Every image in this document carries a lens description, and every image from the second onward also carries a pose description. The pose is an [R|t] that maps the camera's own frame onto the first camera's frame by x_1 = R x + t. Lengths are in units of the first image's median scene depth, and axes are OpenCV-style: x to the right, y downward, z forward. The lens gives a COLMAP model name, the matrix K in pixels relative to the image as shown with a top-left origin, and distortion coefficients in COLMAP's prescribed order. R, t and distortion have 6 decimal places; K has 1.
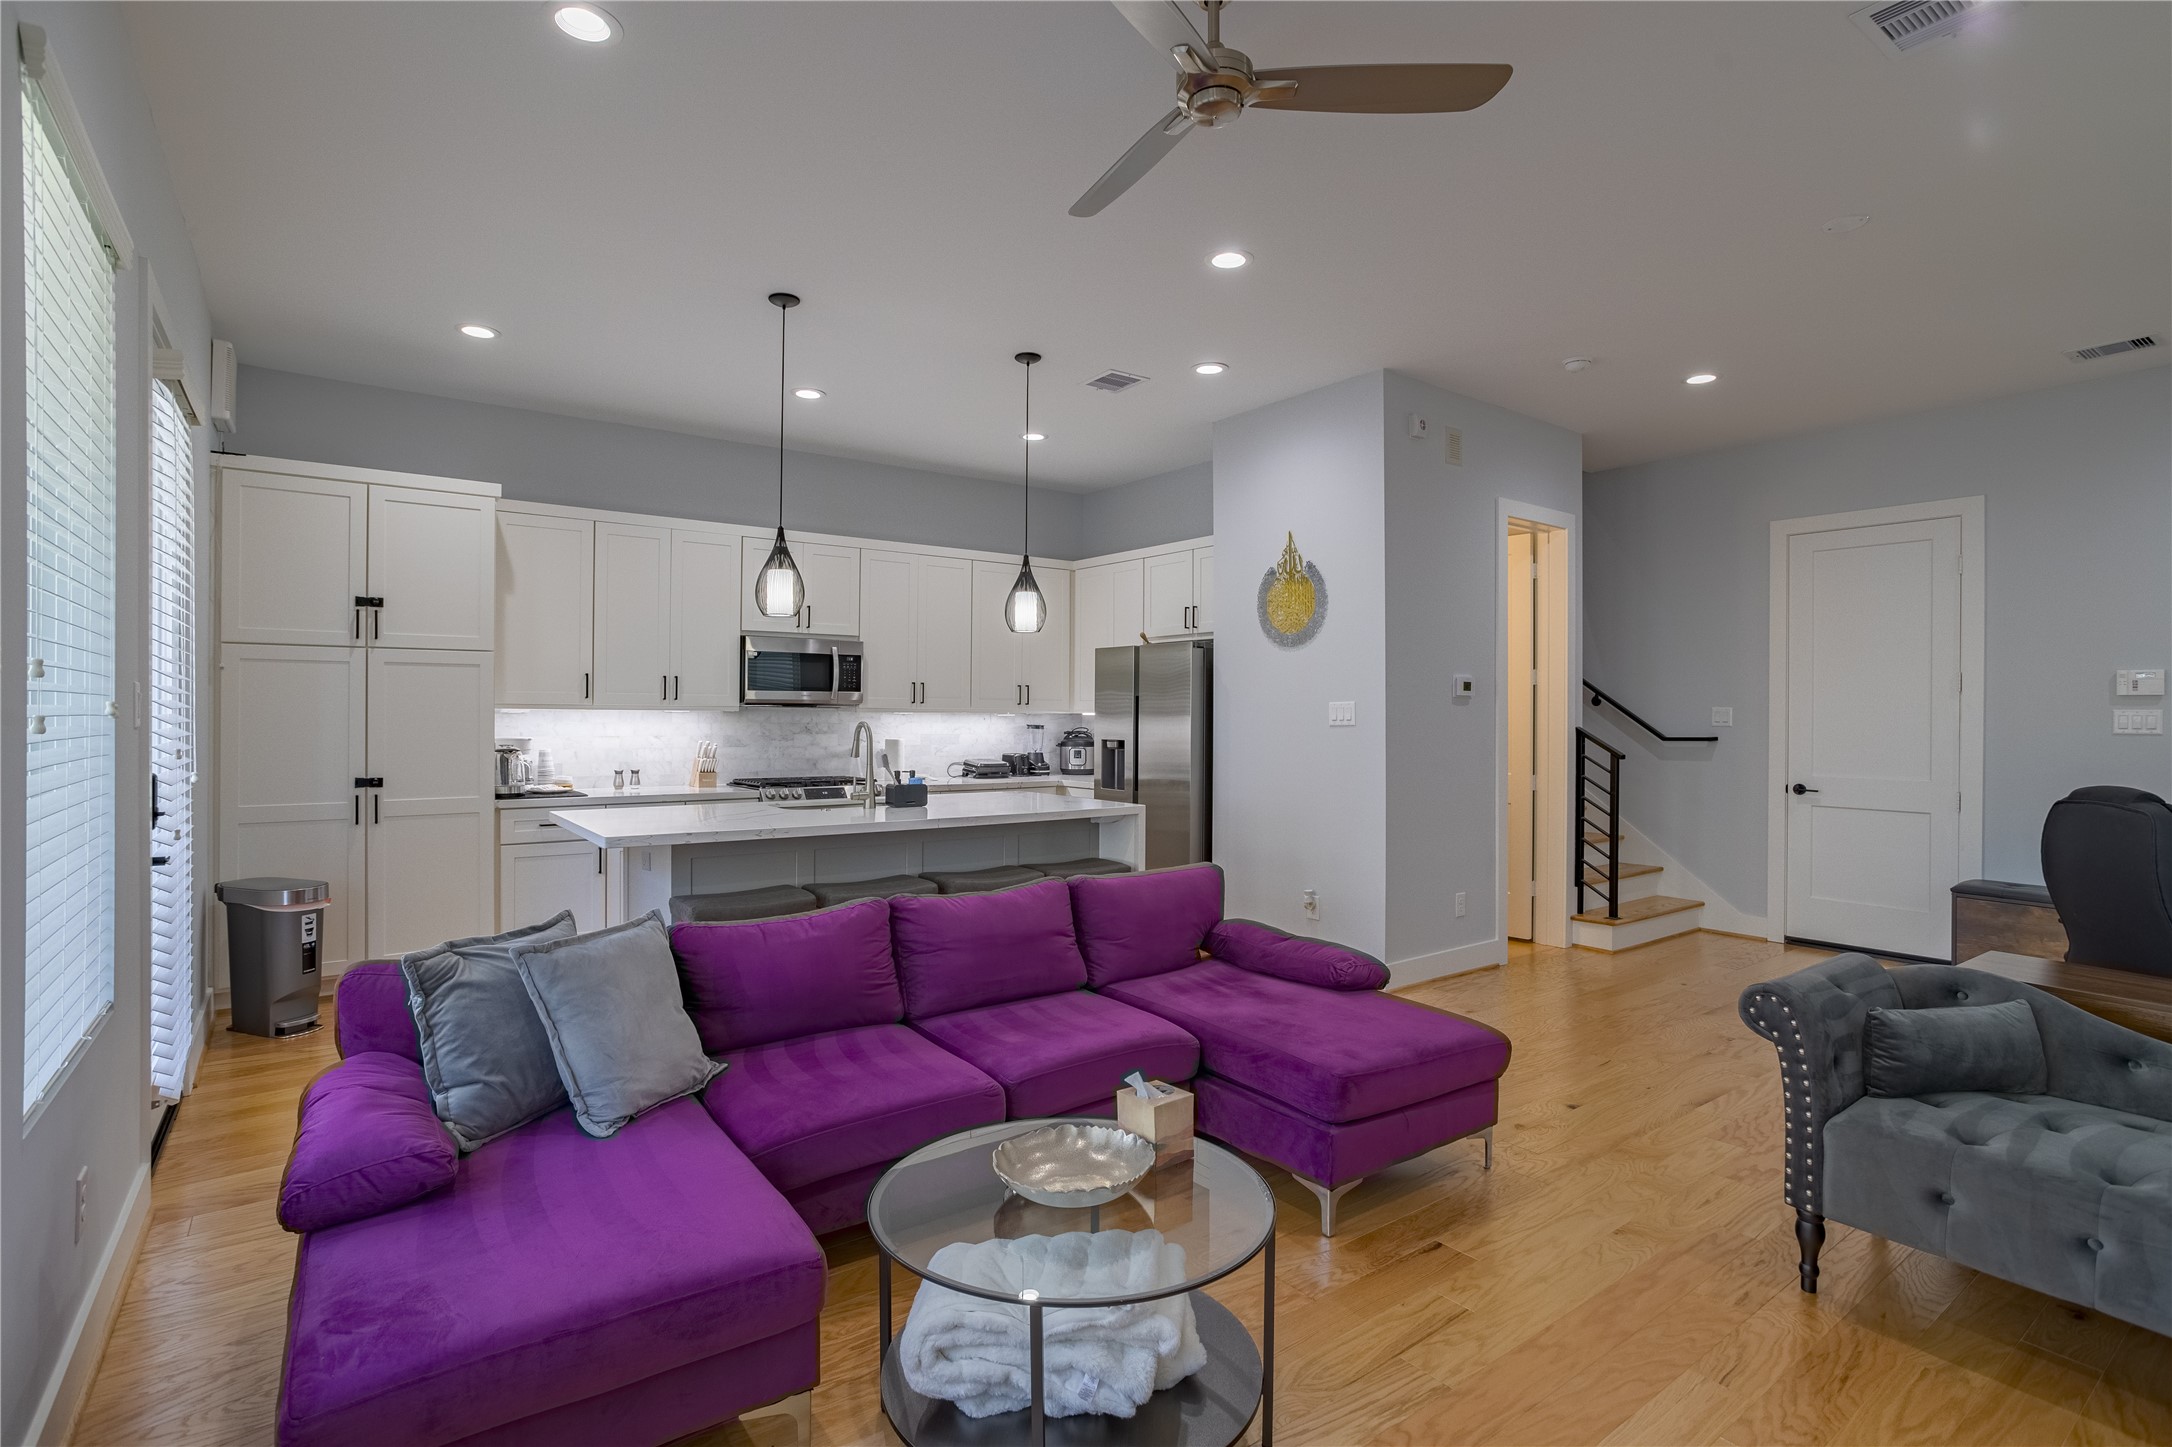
lens RADIAL K [[1062.6, 0, 1087.4], [0, 1062.6, 715.6], [0, 0, 1]] dist [-0.000890, -0.000032]
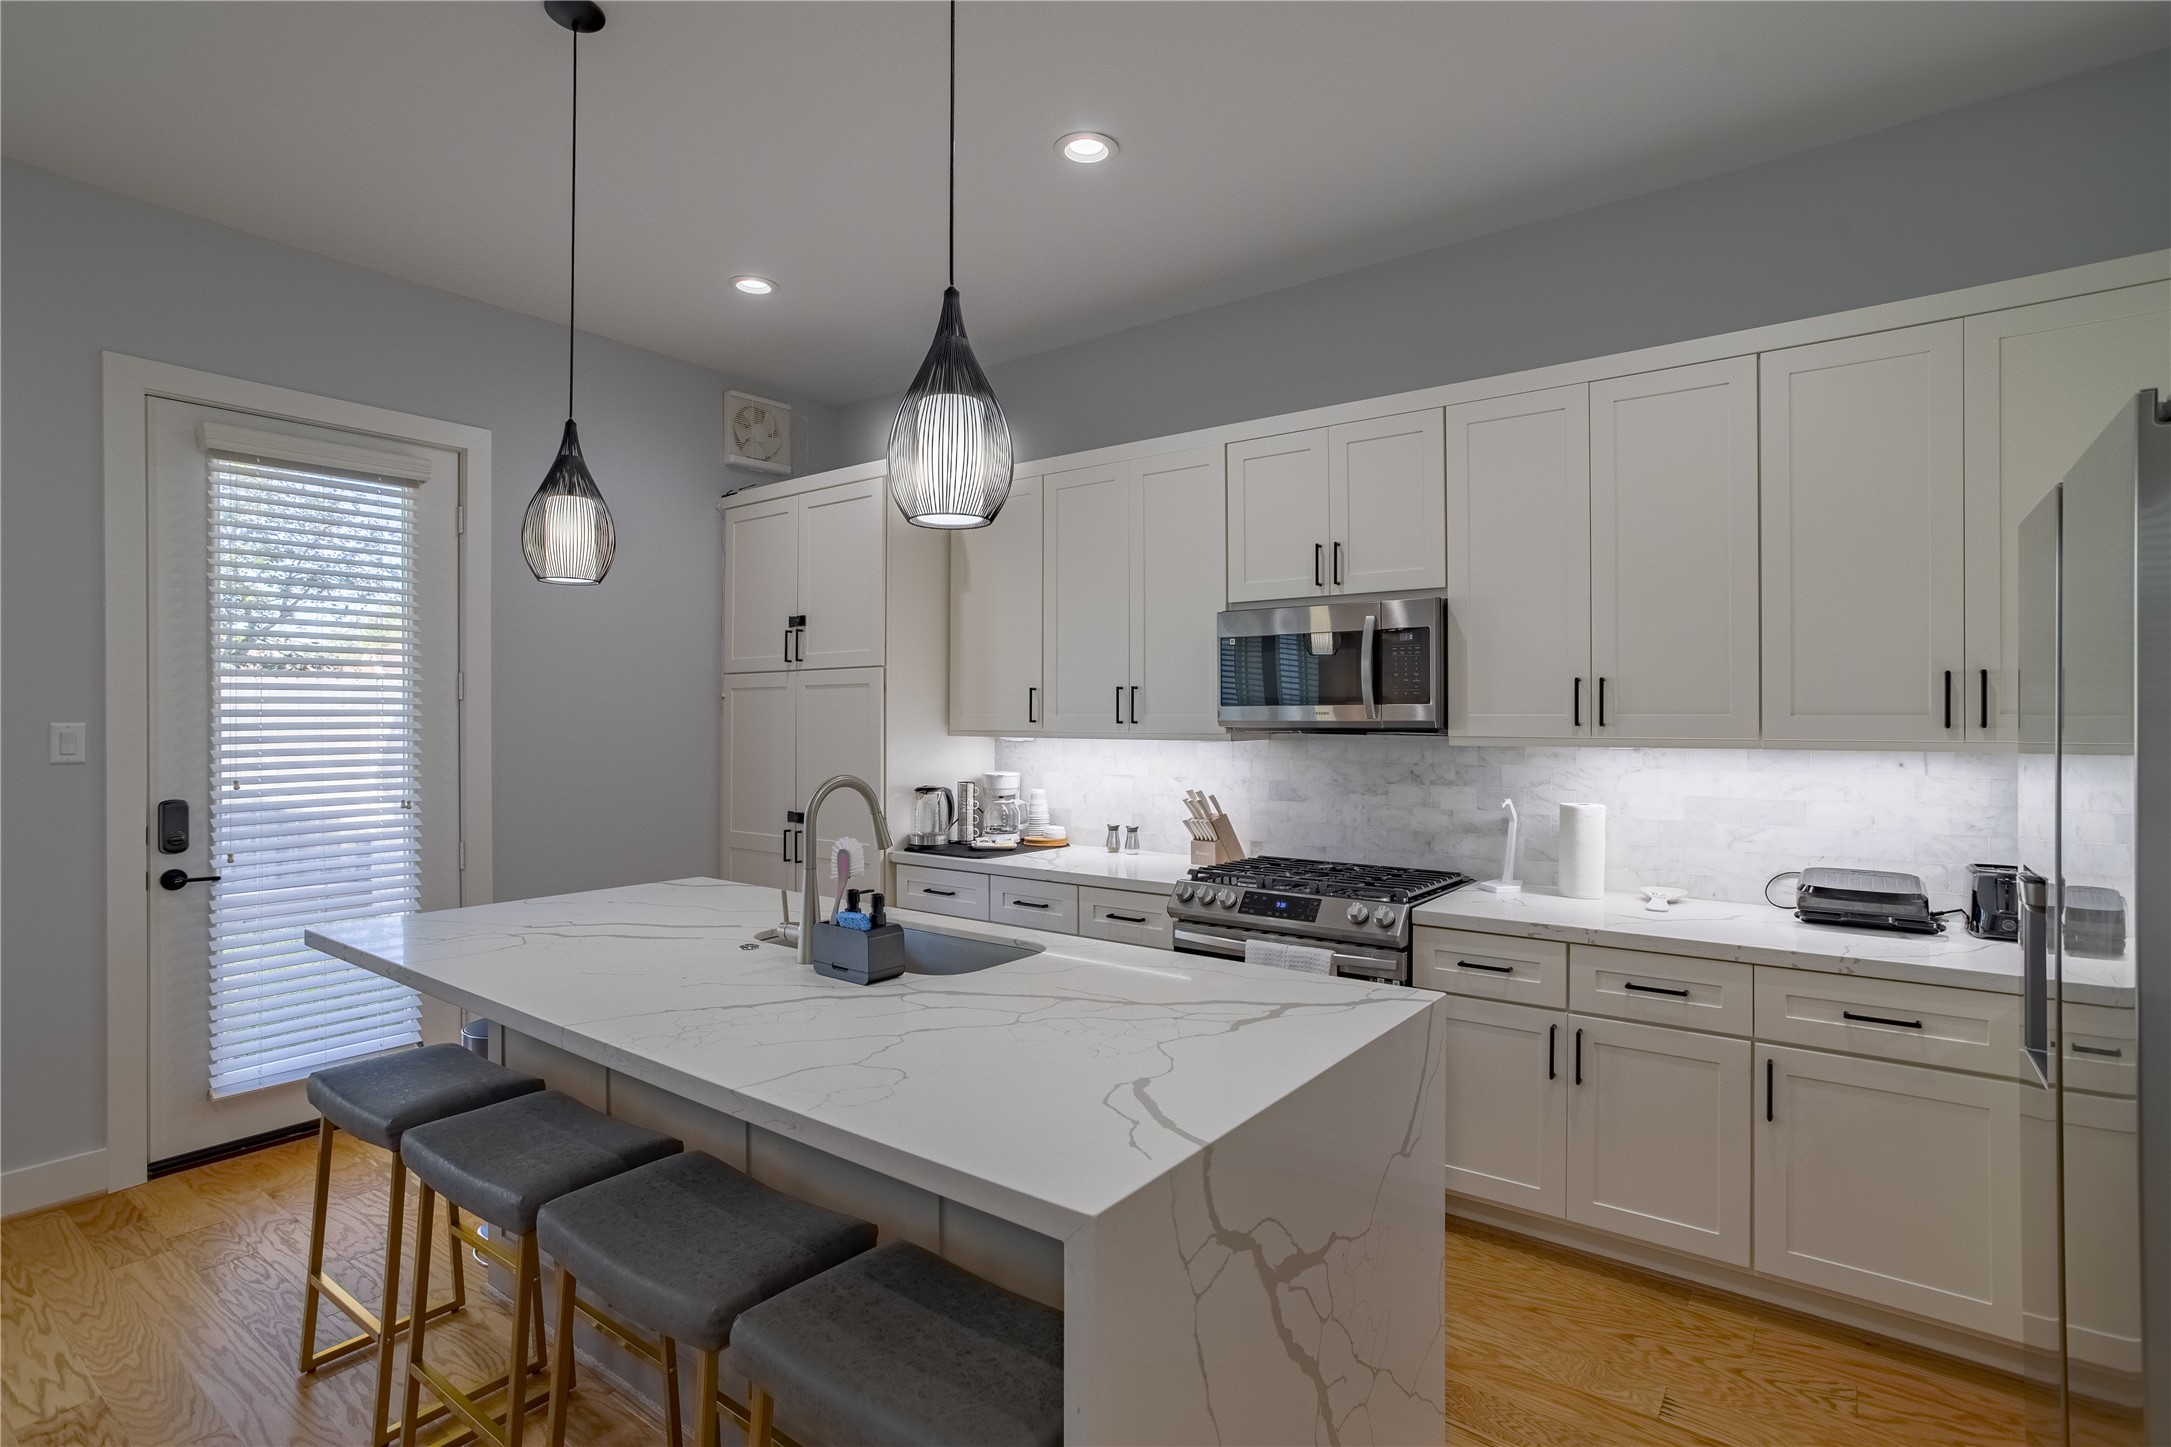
lens RADIAL K [[1062.1, 0, 1086.9], [0, 1062.1, 715.6], [0, 0, 1]] dist [-0.000890, -0.000032]
pose [[0.289441, -0.010136, -0.957142, 0.206214], [0.001796, 0.999948, -0.010046, -0.012468], [0.957194, 0.001189, 0.289444, 0.733334]]
